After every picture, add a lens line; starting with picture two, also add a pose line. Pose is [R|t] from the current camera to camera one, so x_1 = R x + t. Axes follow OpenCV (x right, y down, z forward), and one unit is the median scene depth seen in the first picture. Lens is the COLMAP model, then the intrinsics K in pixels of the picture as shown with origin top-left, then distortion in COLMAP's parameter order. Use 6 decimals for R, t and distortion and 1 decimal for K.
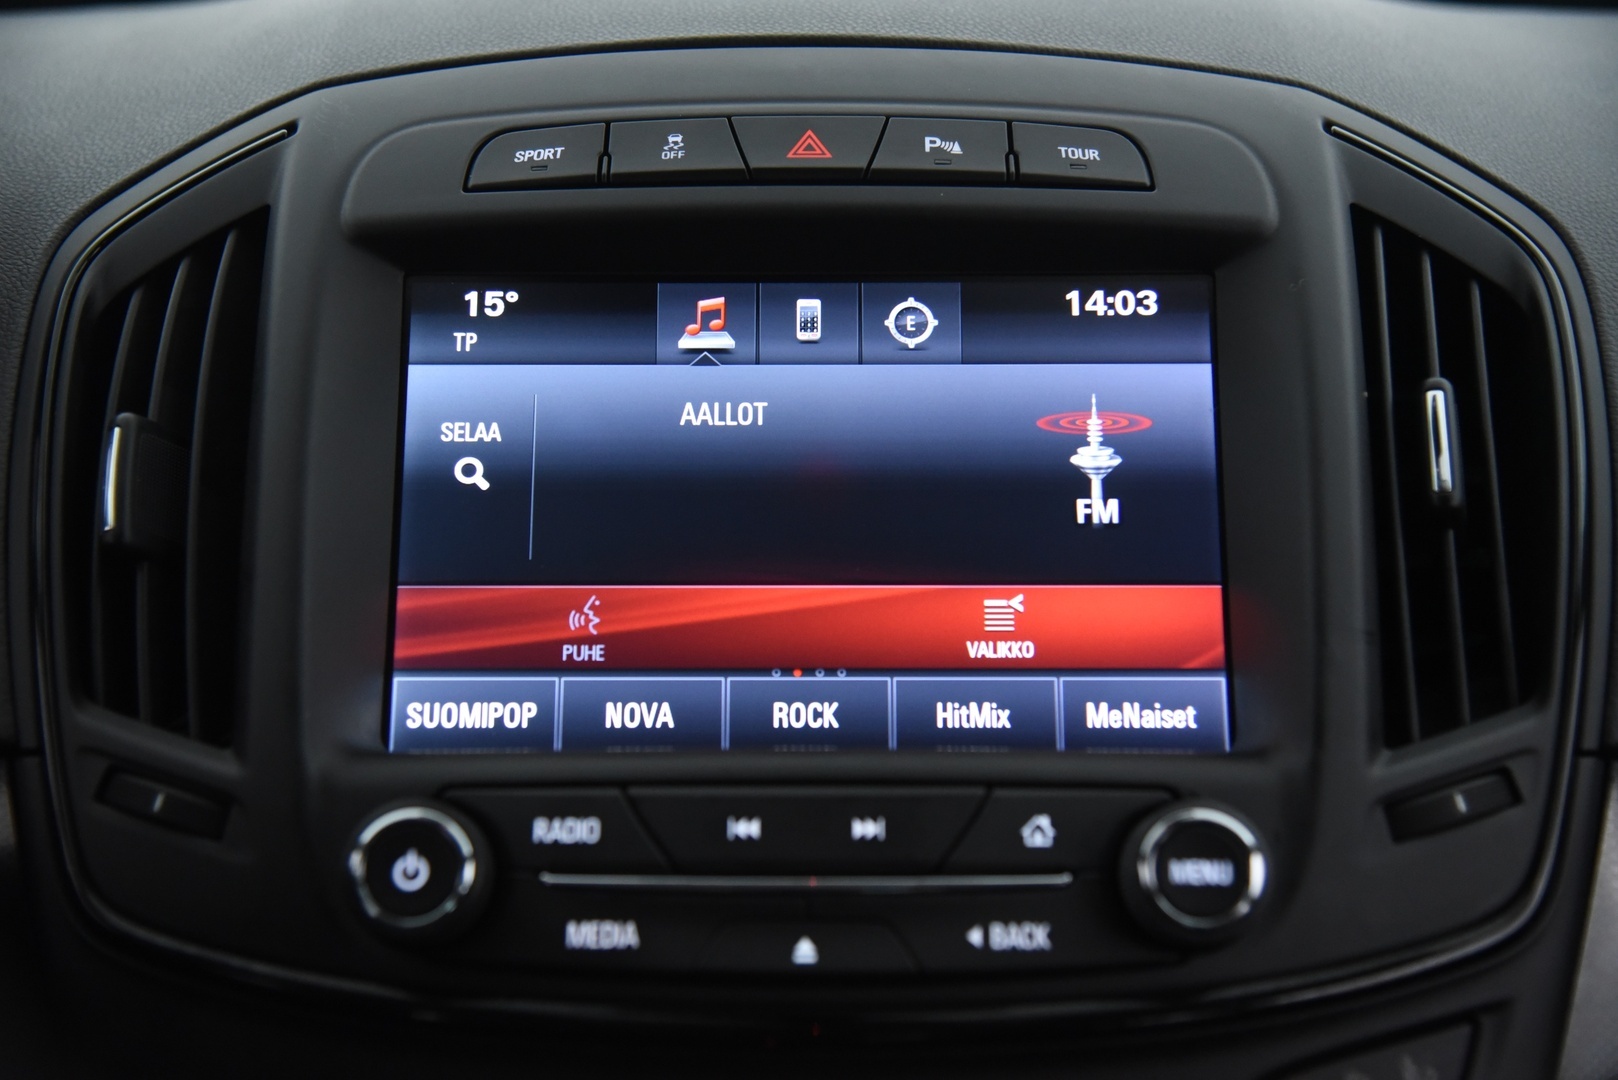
lens RADIAL K [[2334.5, 0, 803.7], [0, 2334.5, 534.7], [0, 0, 1]] dist [0.099646, 0.000000]
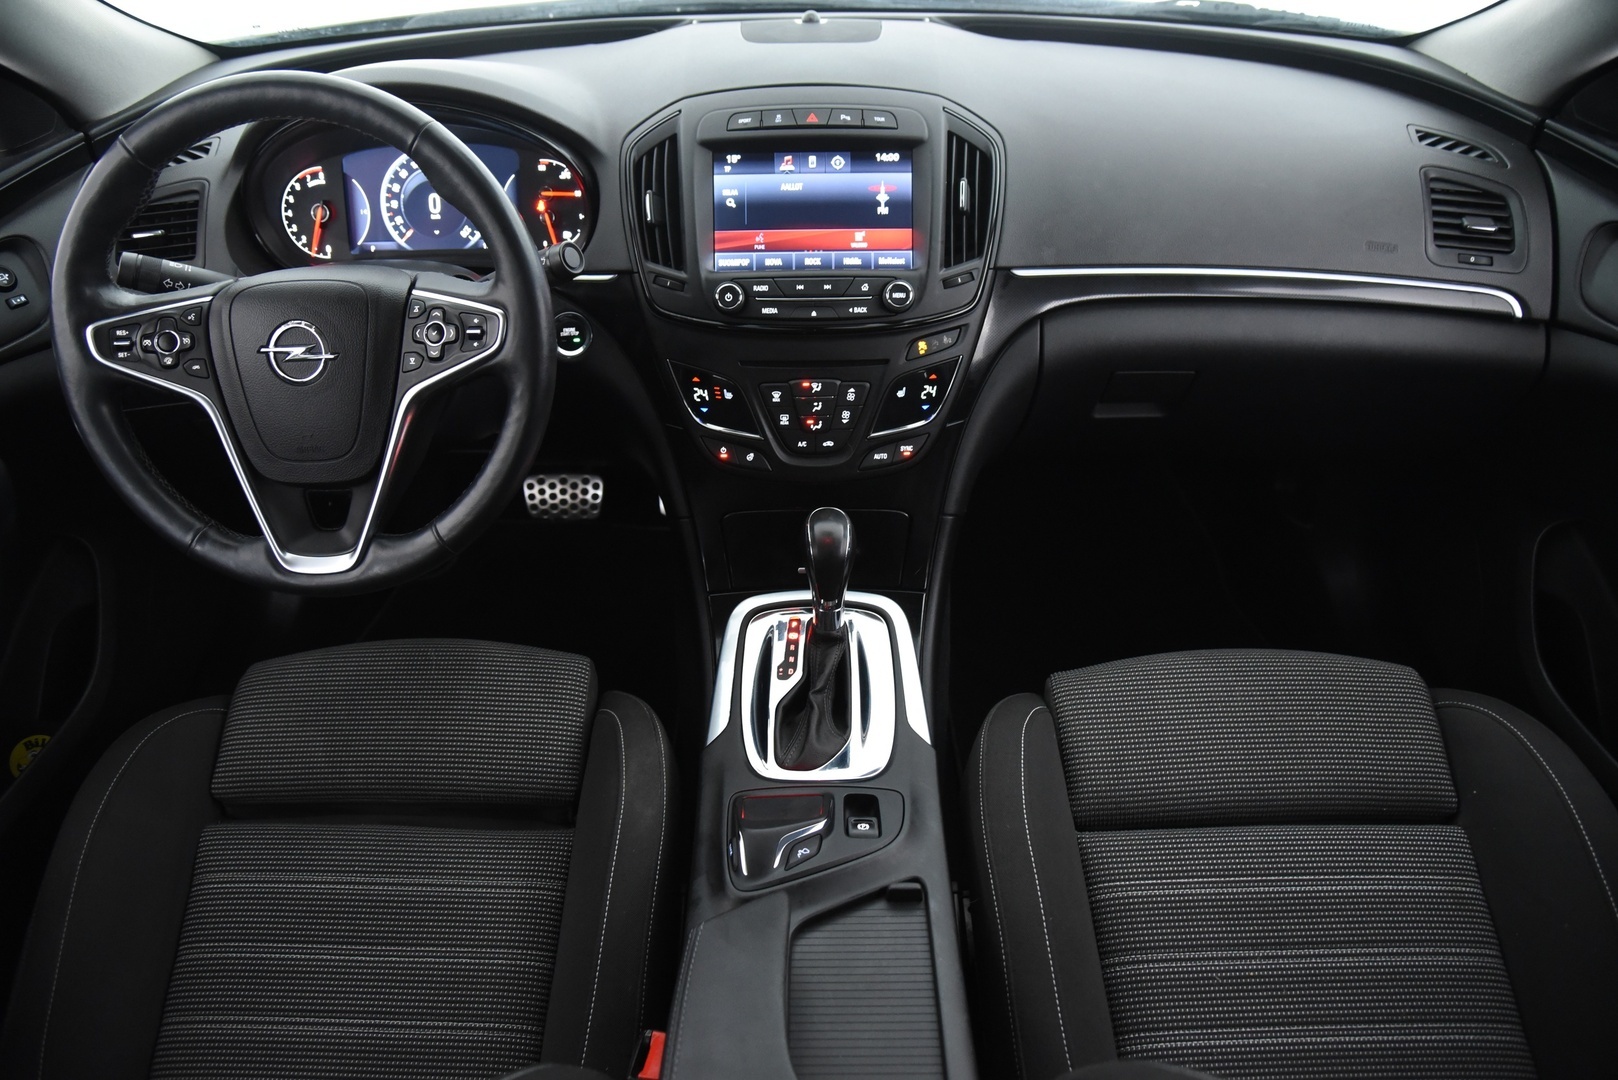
lens RADIAL K [[1096.5, 0, 802.0], [0, 1096.5, 541.2], [0, 0, 1]] dist [-0.081126, 0.003084]
pose [[0.999931, -0.011709, 0.000641, -0.025453], [0.010869, 0.945883, 0.324326, -0.083686], [-0.004404, -0.324297, 0.945945, -1.018814]]
